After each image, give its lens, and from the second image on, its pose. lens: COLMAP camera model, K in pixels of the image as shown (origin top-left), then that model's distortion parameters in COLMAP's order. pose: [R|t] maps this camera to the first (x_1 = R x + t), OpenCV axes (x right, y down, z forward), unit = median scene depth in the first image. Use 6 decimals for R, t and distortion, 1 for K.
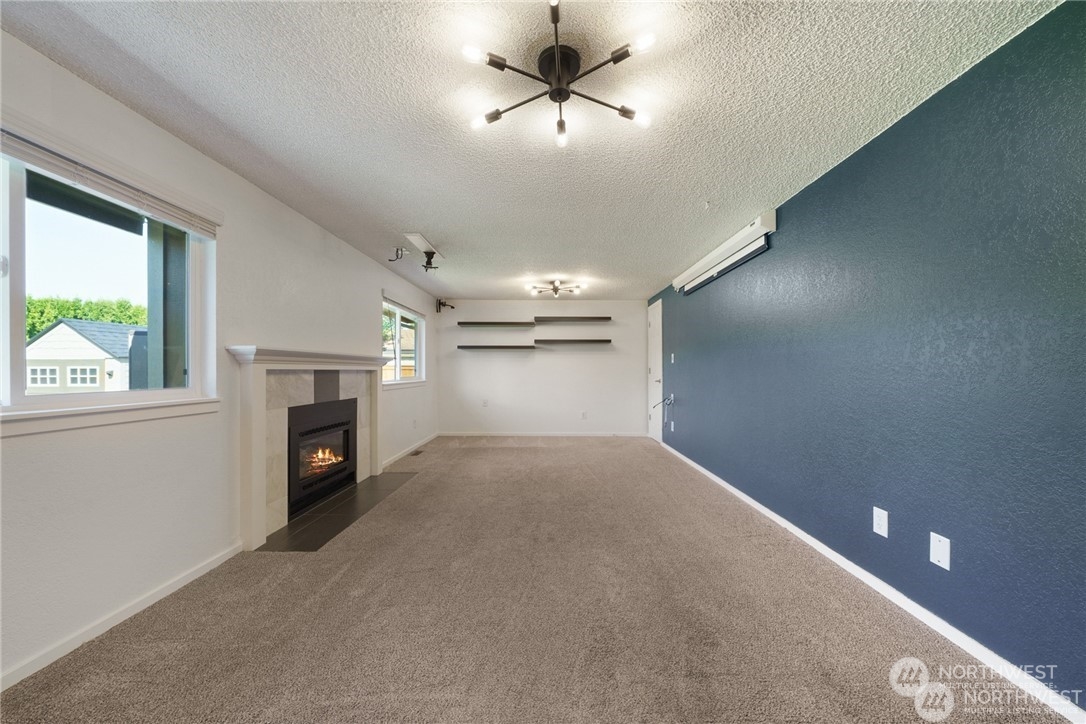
lens RADIAL K [[381.7, 0, 539.0], [0, 381.7, 371.6], [0, 0, 1]] dist [-0.000611, -0.000038]
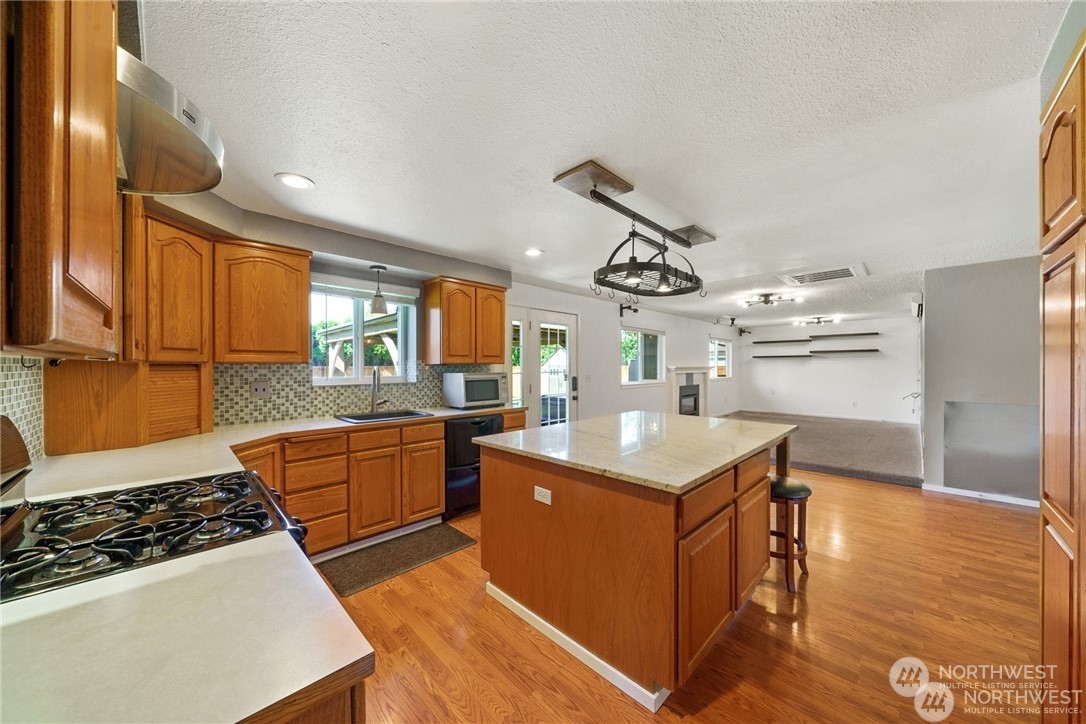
lens RADIAL K [[381.7, 0, 537.7], [0, 381.7, 368.1], [0, 0, 1]] dist [-0.000611, -0.000038]
pose [[0.716452, 0.003858, -0.697626, 0.283094], [0.002096, 0.999968, 0.007682, -0.031842], [0.697633, -0.006966, 0.716421, -0.868415]]
